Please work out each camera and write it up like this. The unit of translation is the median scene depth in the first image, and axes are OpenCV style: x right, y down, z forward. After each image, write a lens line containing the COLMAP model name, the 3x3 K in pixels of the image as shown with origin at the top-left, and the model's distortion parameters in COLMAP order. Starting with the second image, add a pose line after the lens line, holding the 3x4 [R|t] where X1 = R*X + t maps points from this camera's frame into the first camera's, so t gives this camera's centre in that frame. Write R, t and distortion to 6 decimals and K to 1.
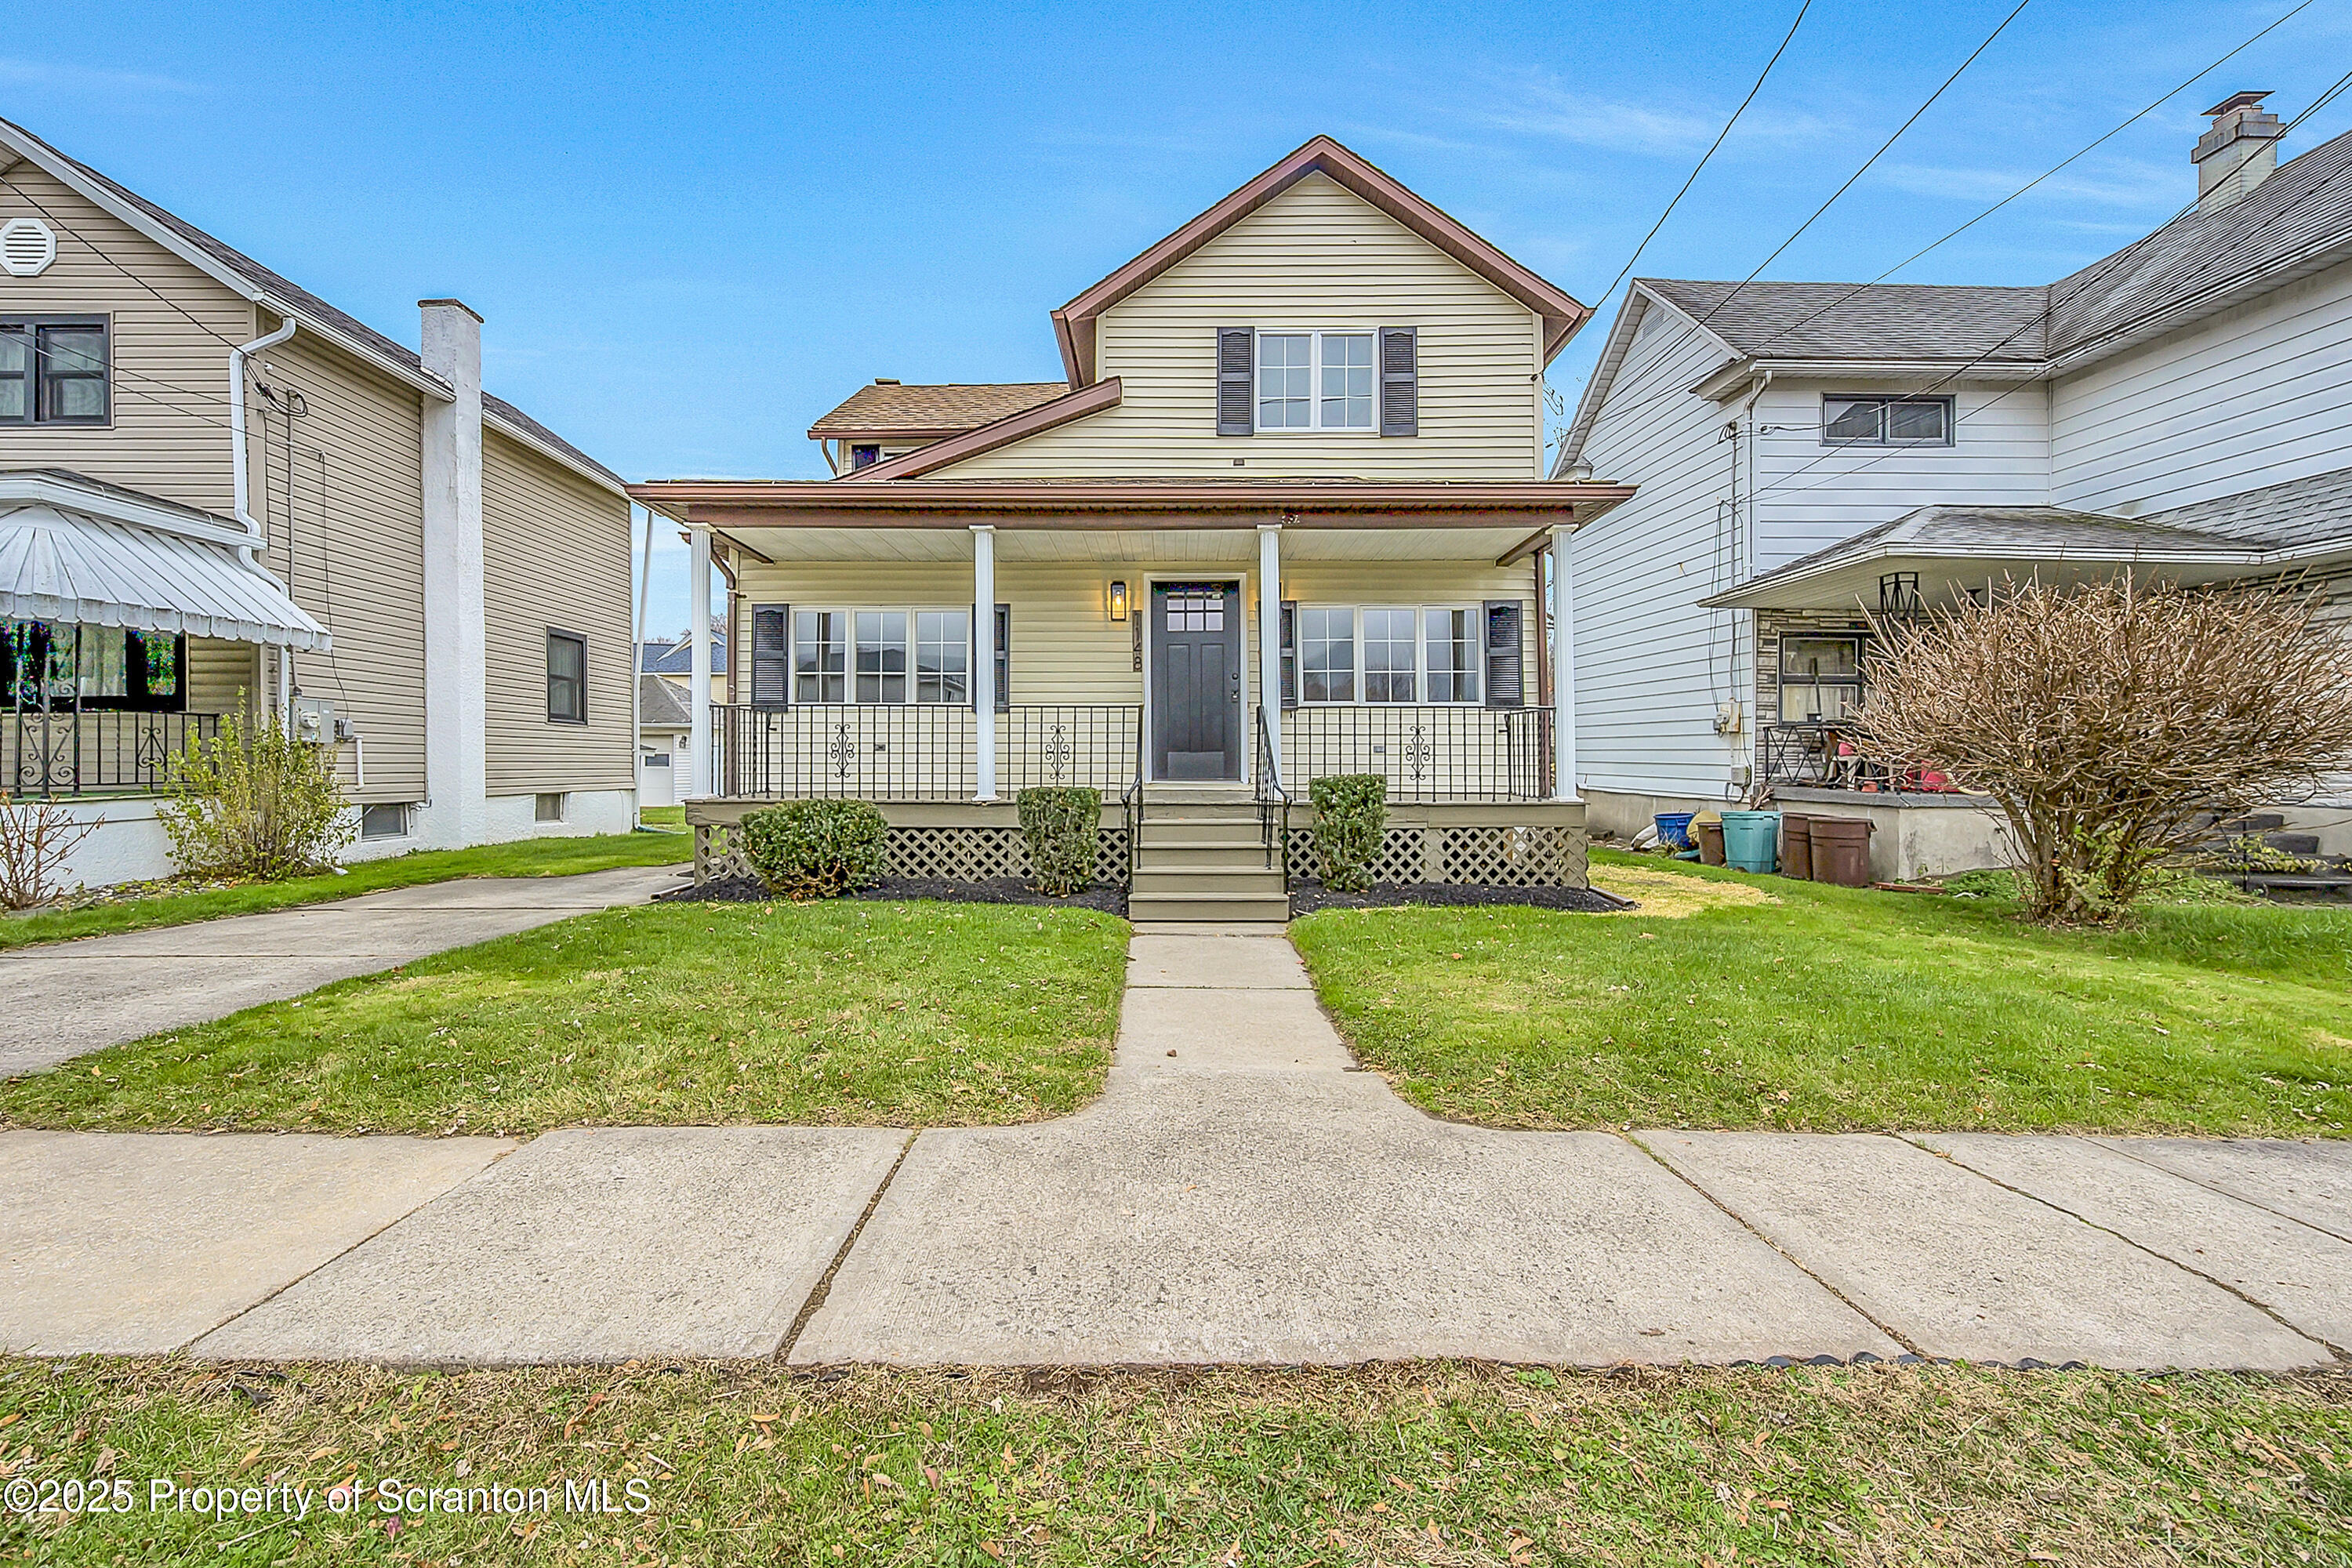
lens RADIAL K [[941.1, 0, 1170.2], [0, 941.1, 765.7], [0, 0, 1]] dist [-0.006583, -0.001199]
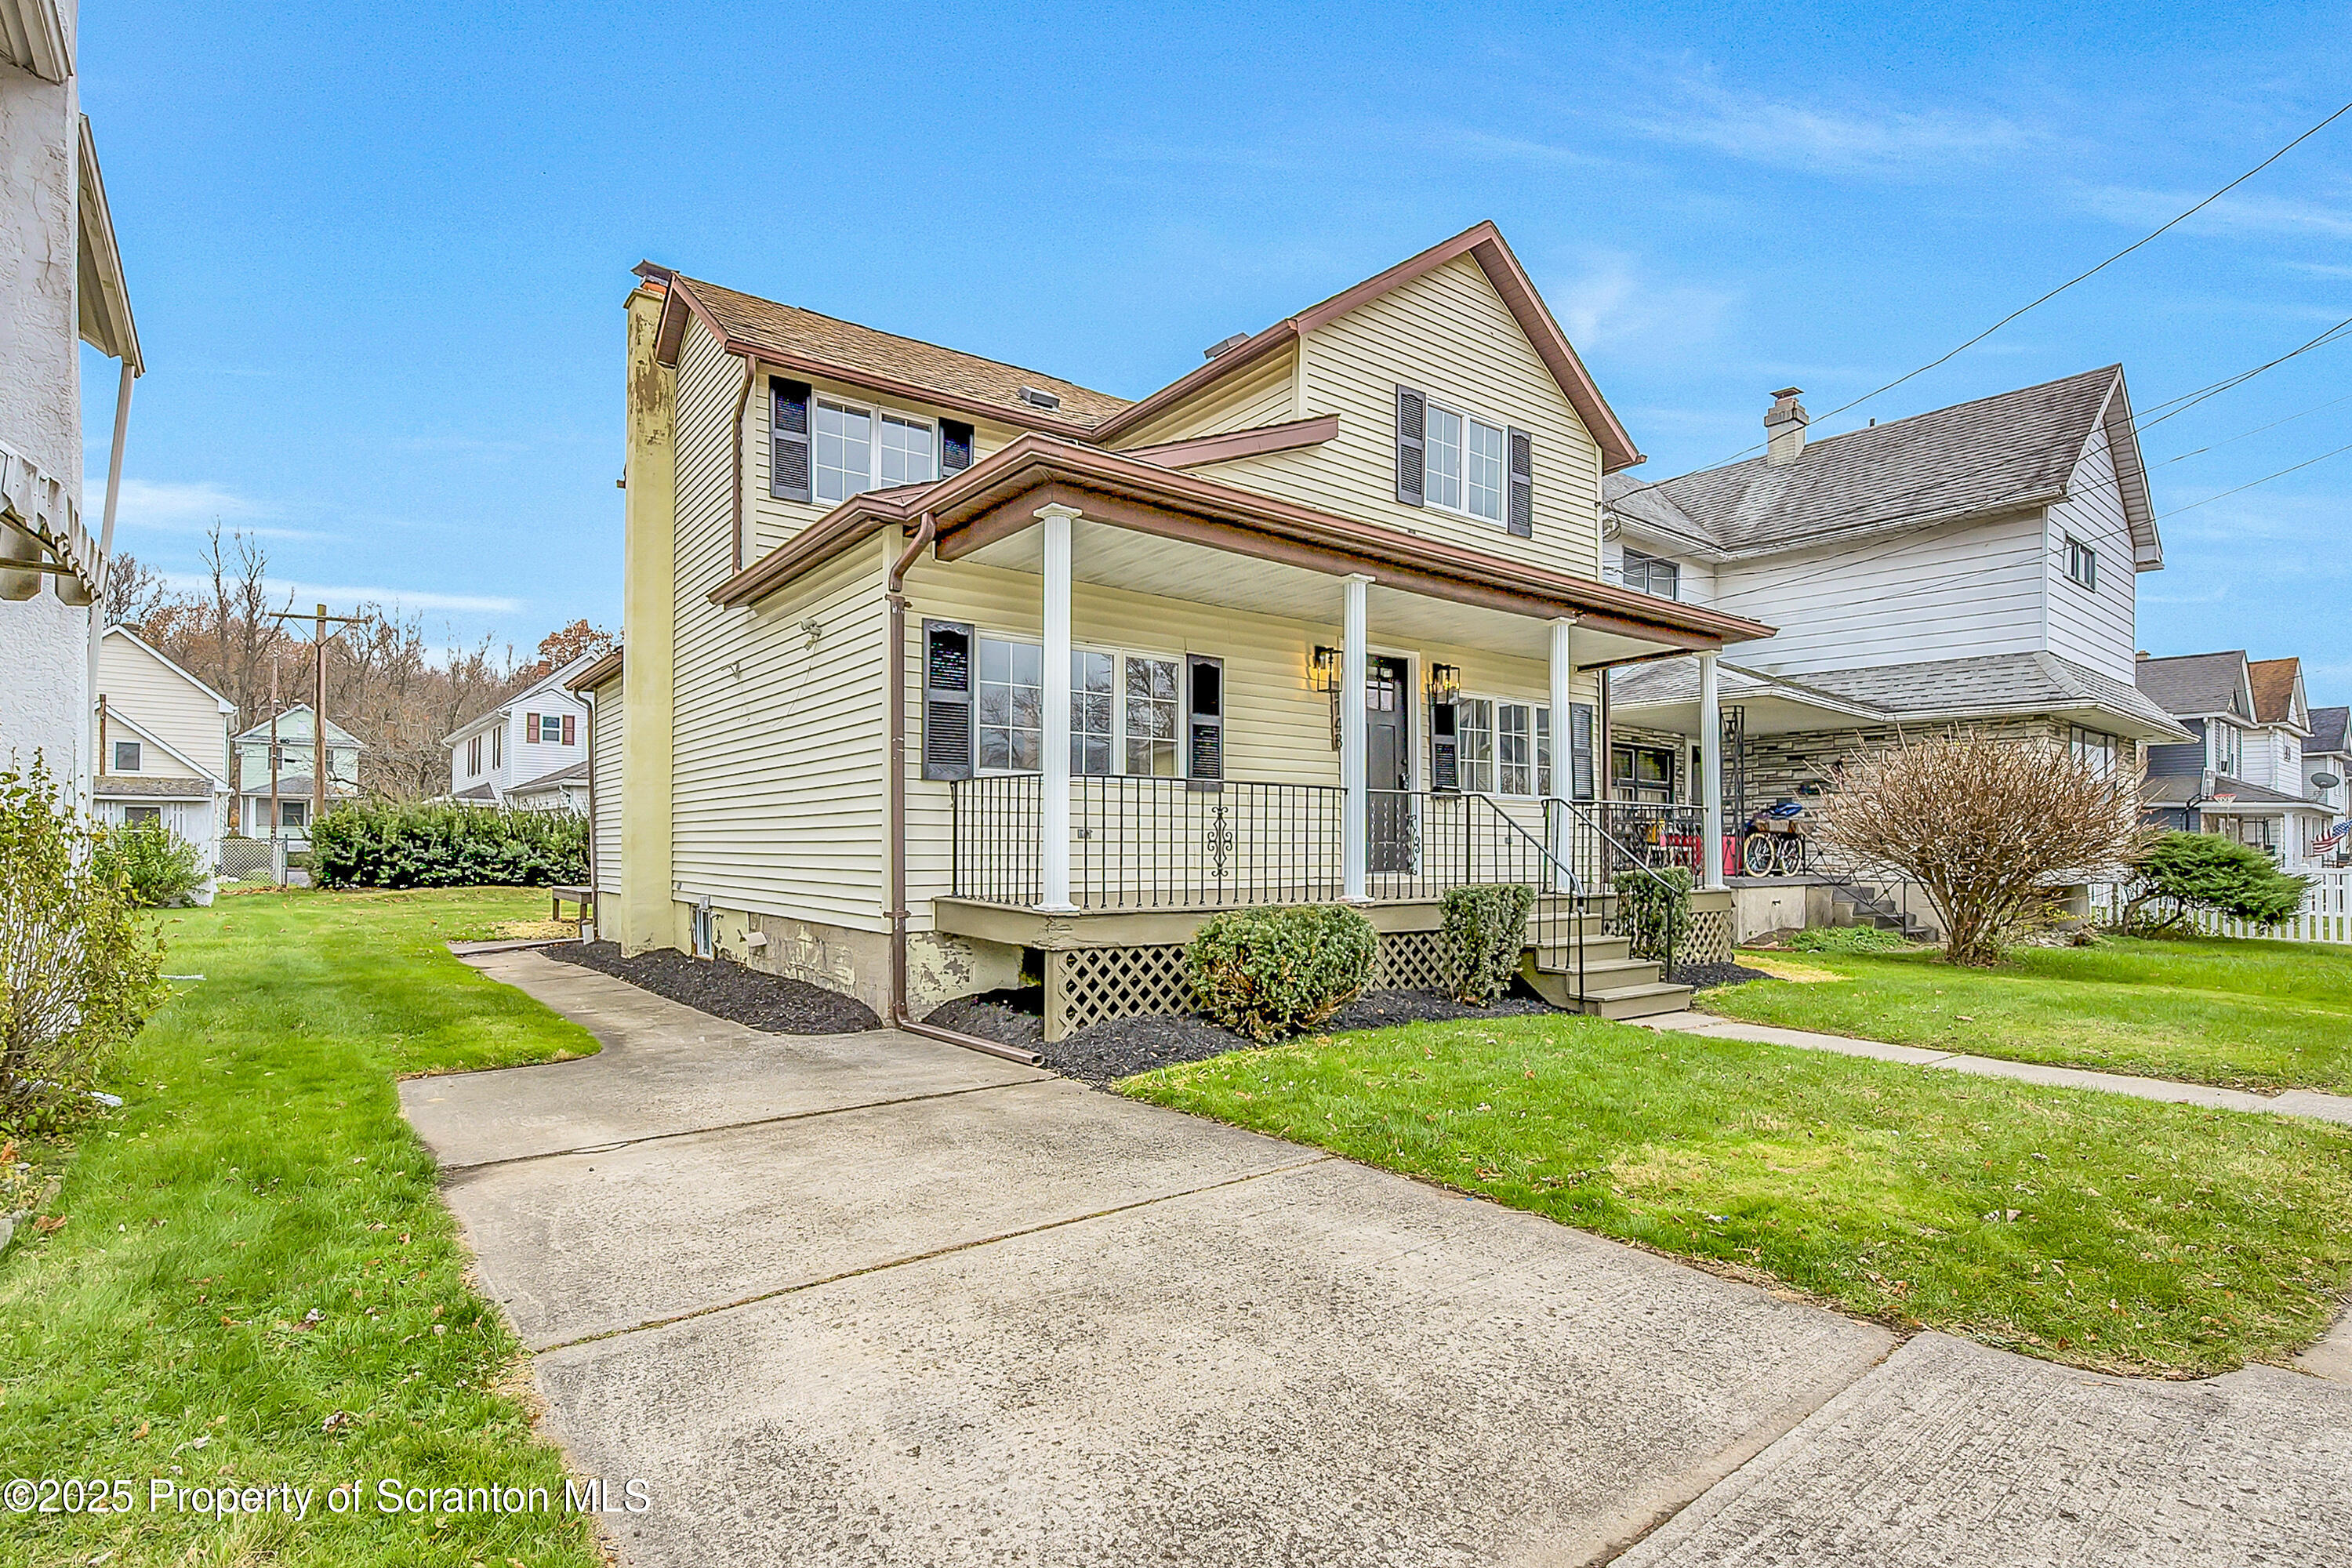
lens RADIAL K [[1119.8, 0, 1199.4], [0, 1119.8, 841.6], [0, 0, 1]] dist [-0.022525, -0.000301]
pose [[0.787753, 0.005375, 0.615968, -0.801516], [-0.004205, 0.999986, -0.003348, -0.010427], [-0.615977, 0.000047, 0.787764, 0.260490]]
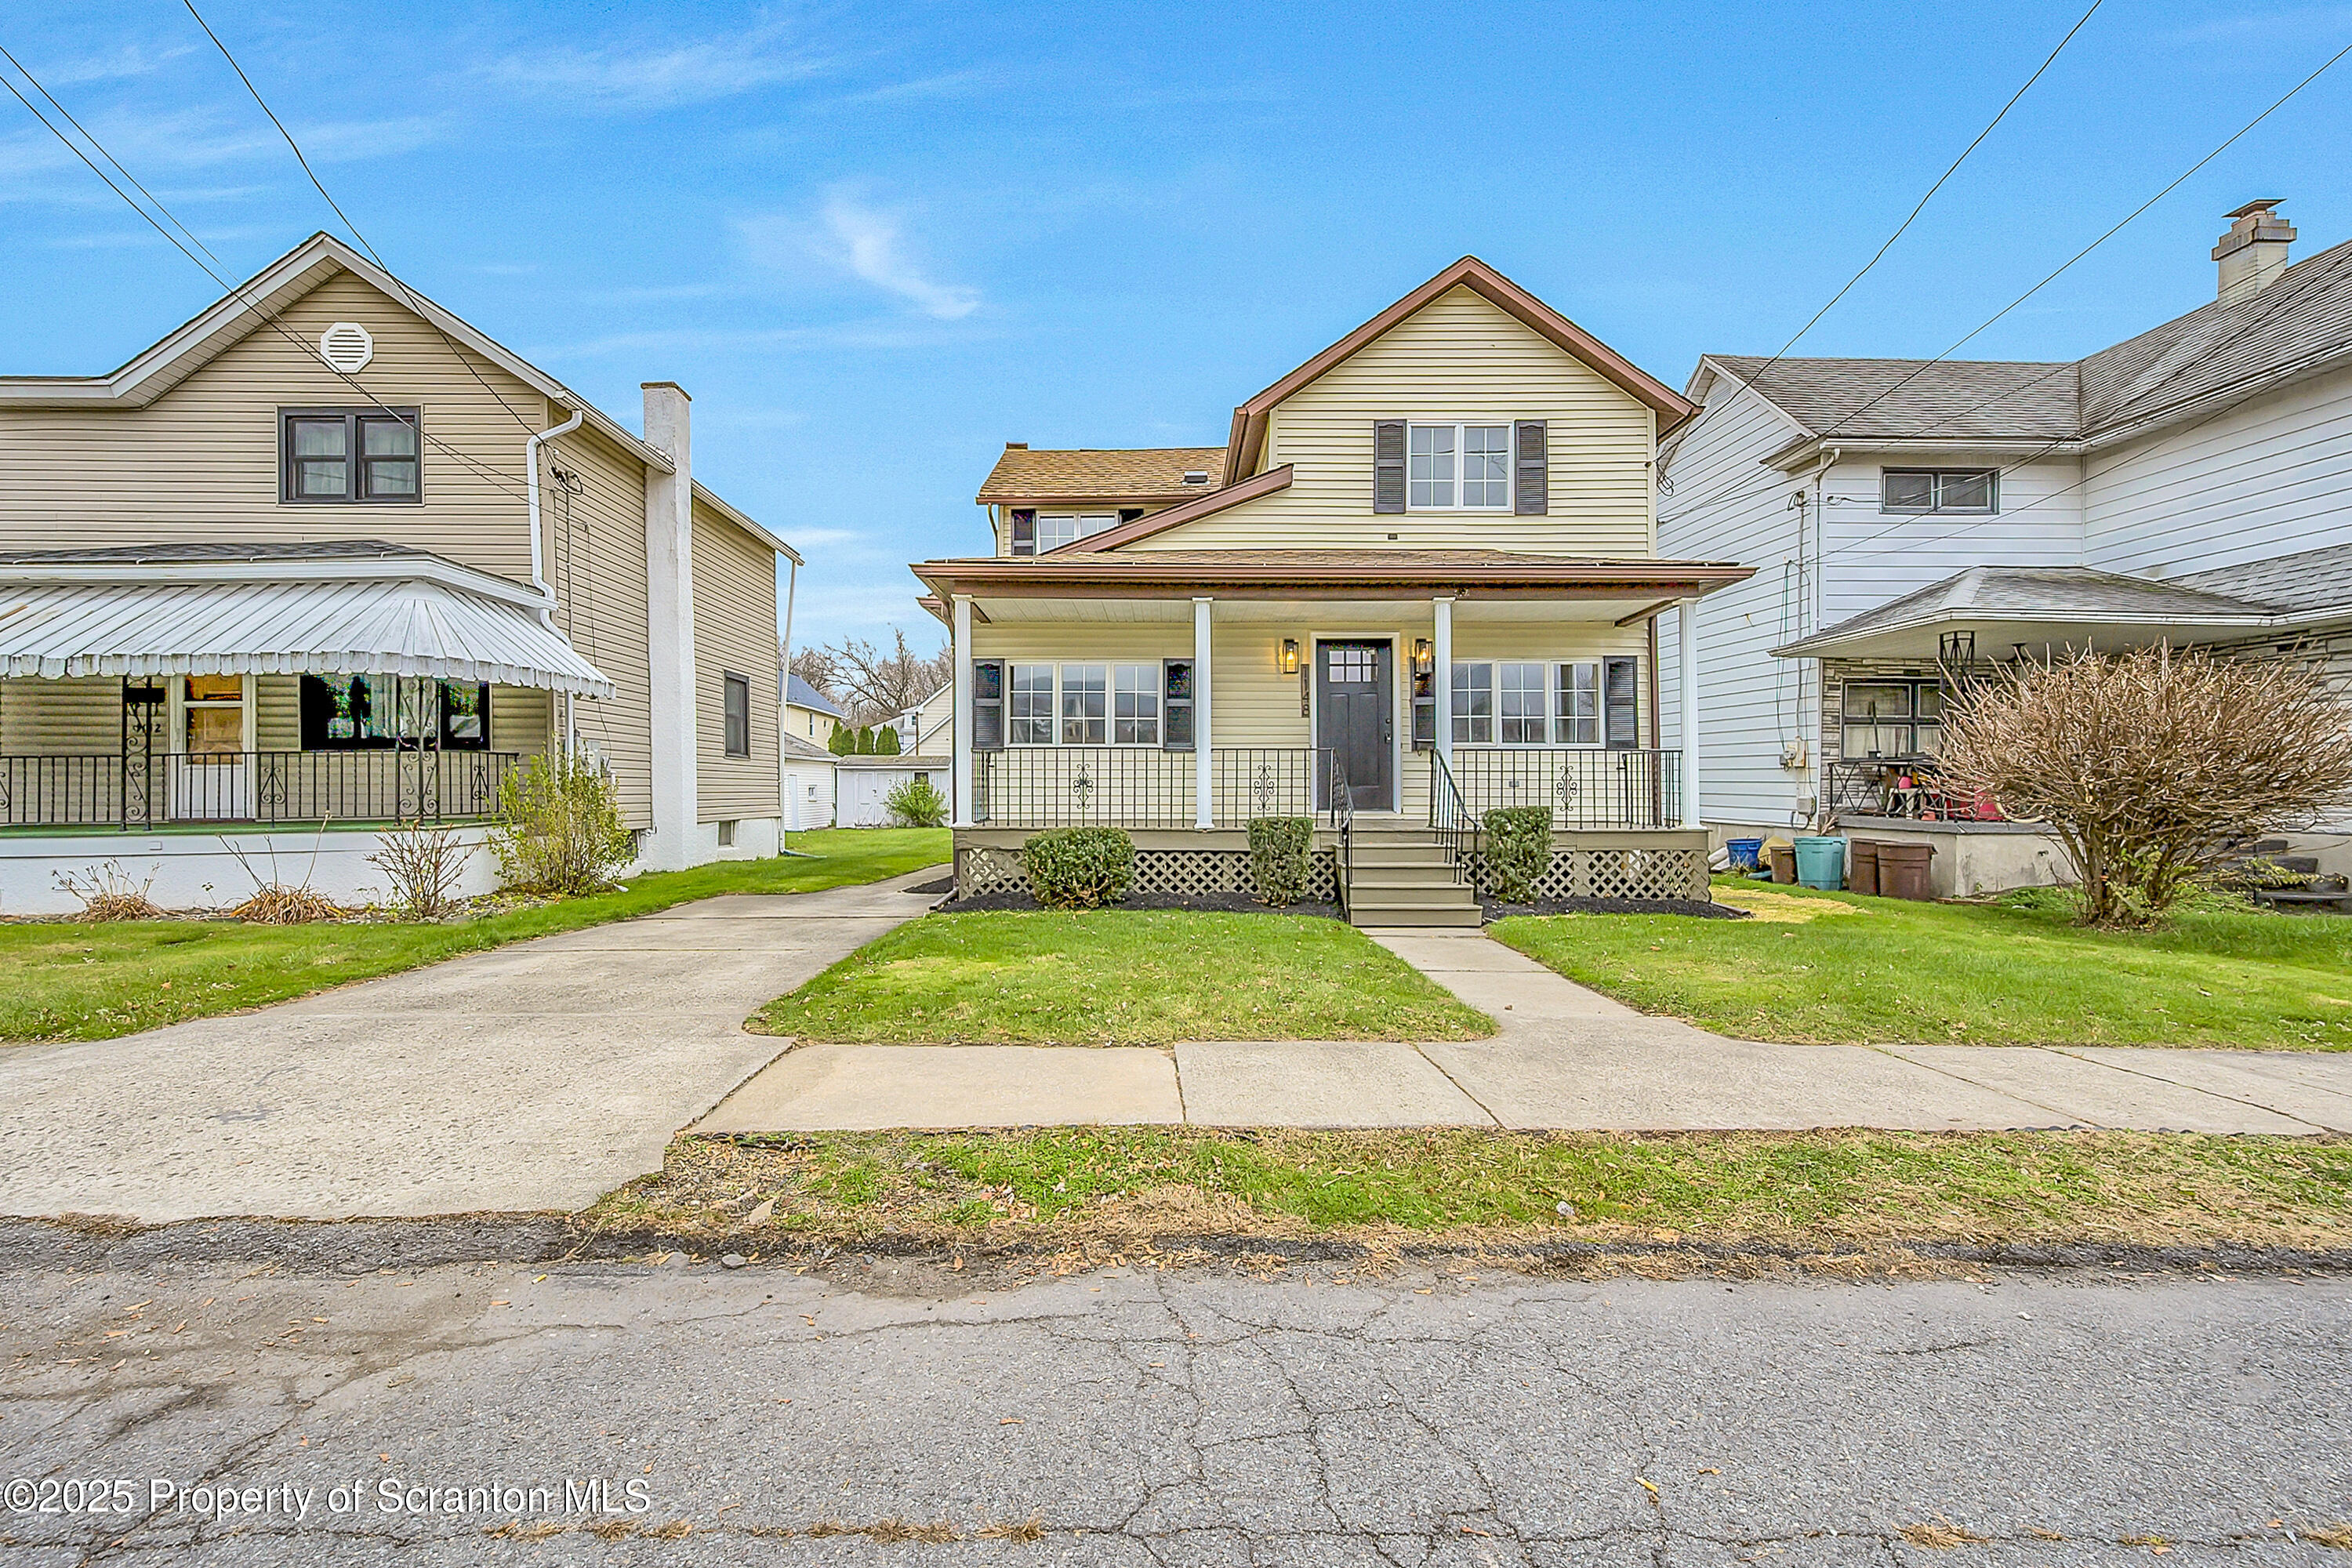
lens RADIAL K [[941.1, 0, 1169.2], [0, 941.1, 800.3], [0, 0, 1]] dist [-0.006583, -0.001199]
pose [[1.000000, 0.000645, 0.000150, -0.208949], [-0.000646, 0.999961, 0.008853, -0.007220], [-0.000145, -0.008854, 0.999961, -0.168064]]
